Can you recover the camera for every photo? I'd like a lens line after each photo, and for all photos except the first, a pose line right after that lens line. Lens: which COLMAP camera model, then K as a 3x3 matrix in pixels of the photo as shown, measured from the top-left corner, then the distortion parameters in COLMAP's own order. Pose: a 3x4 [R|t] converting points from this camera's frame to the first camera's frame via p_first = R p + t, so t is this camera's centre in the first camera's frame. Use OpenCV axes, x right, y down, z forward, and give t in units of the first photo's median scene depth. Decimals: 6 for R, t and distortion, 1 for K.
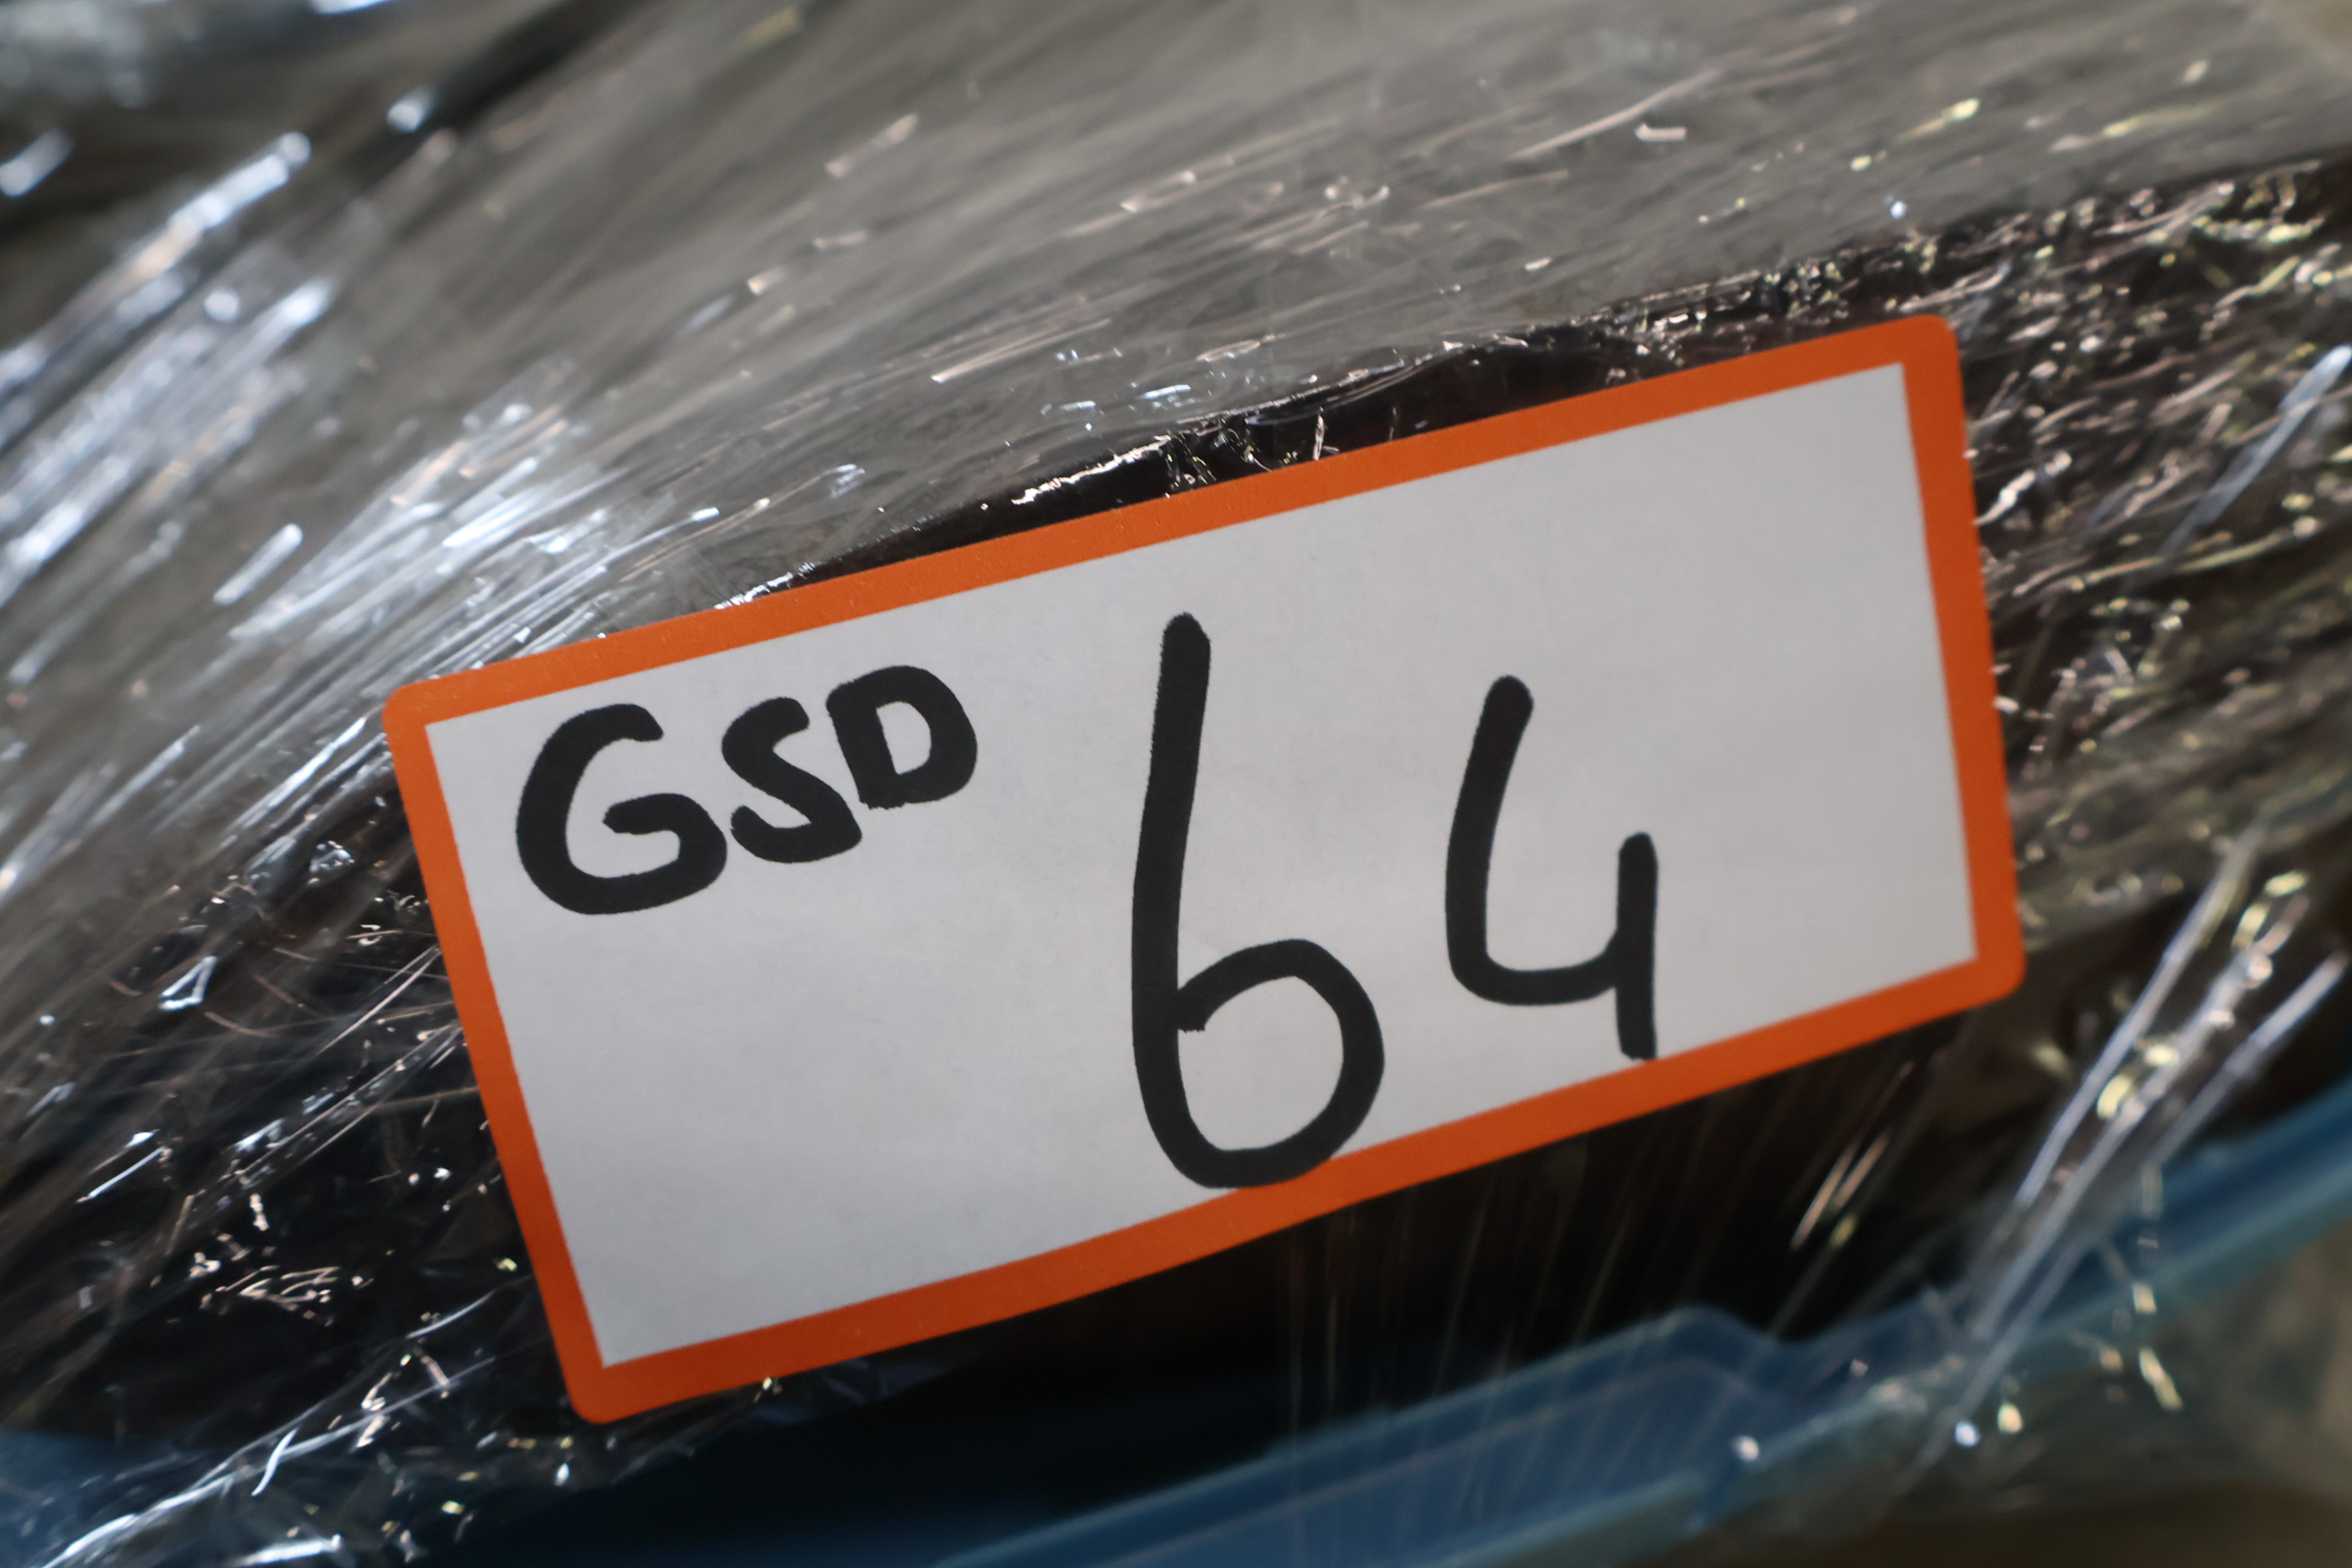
lens RADIAL K [[2584.9, 0, 1163.4], [0, 2584.9, 779.5], [0, 0, 1]] dist [0.008071, 0.007287]
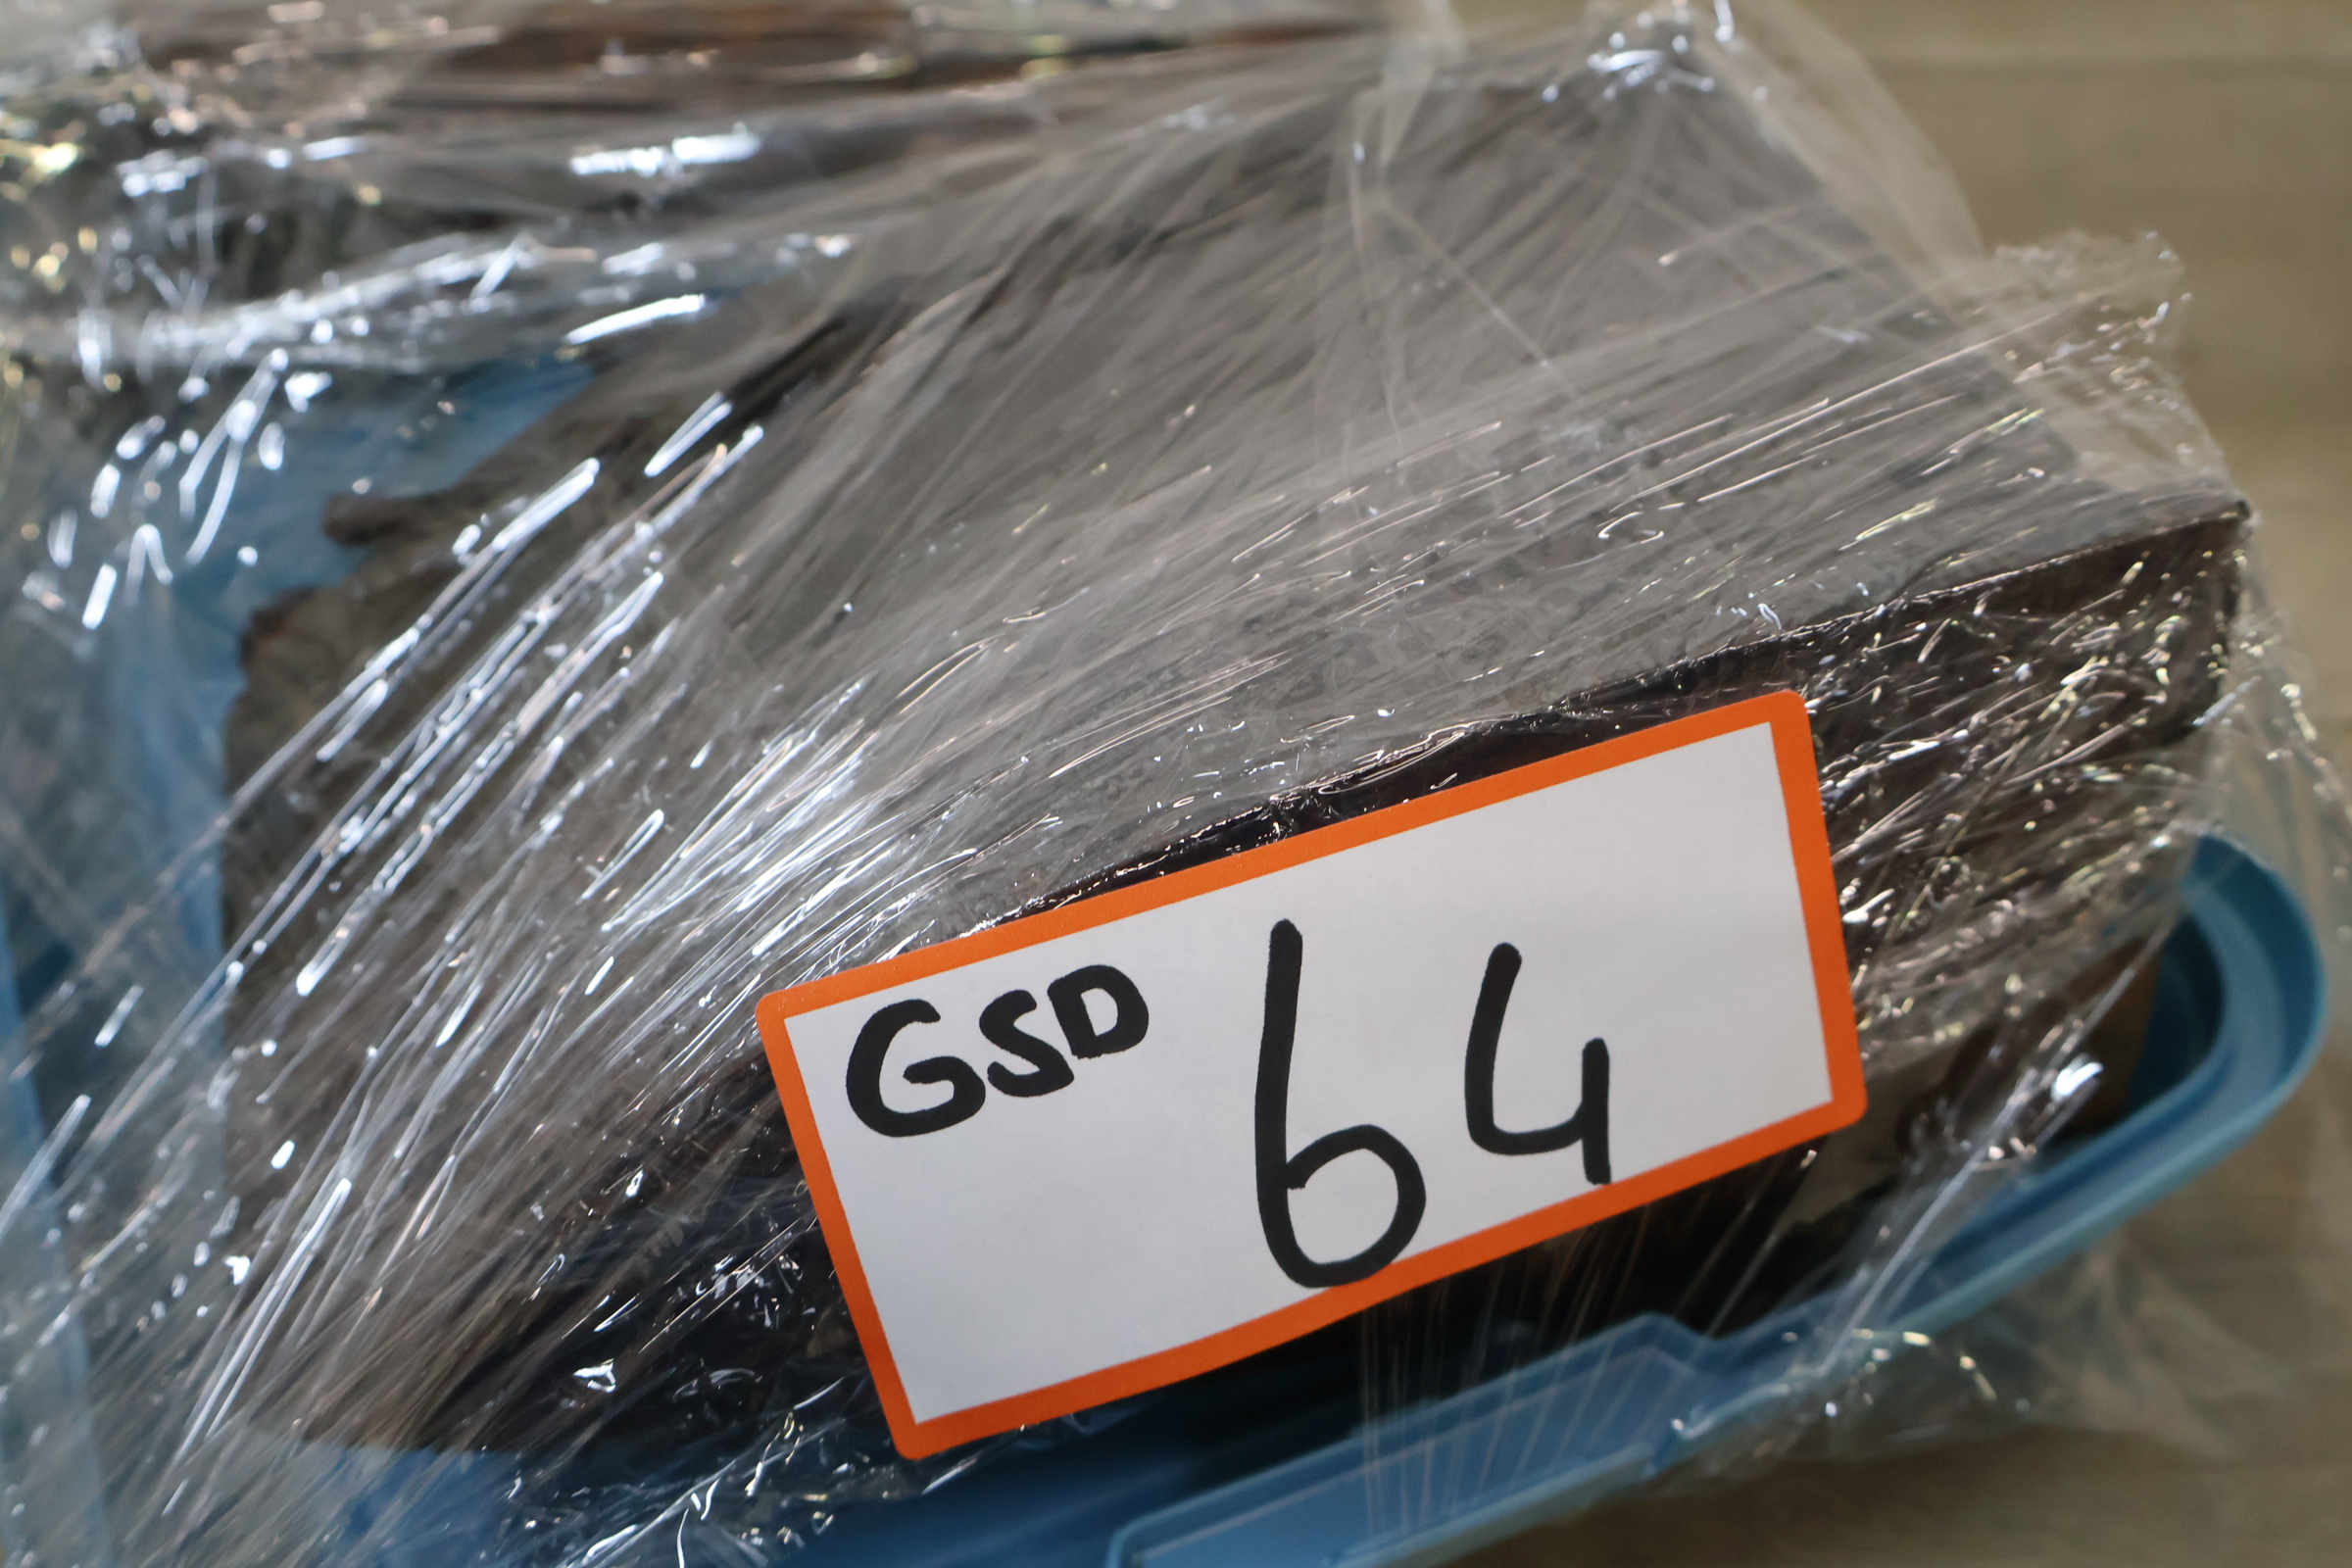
lens RADIAL K [[2584.9, 0, 1163.4], [0, 2584.9, 779.5], [0, 0, 1]] dist [0.008071, 0.007287]
pose [[0.999404, -0.033153, -0.009608, -0.043997], [0.033943, 0.994491, 0.099178, -0.291041], [0.006267, -0.099446, 0.995023, -0.464392]]
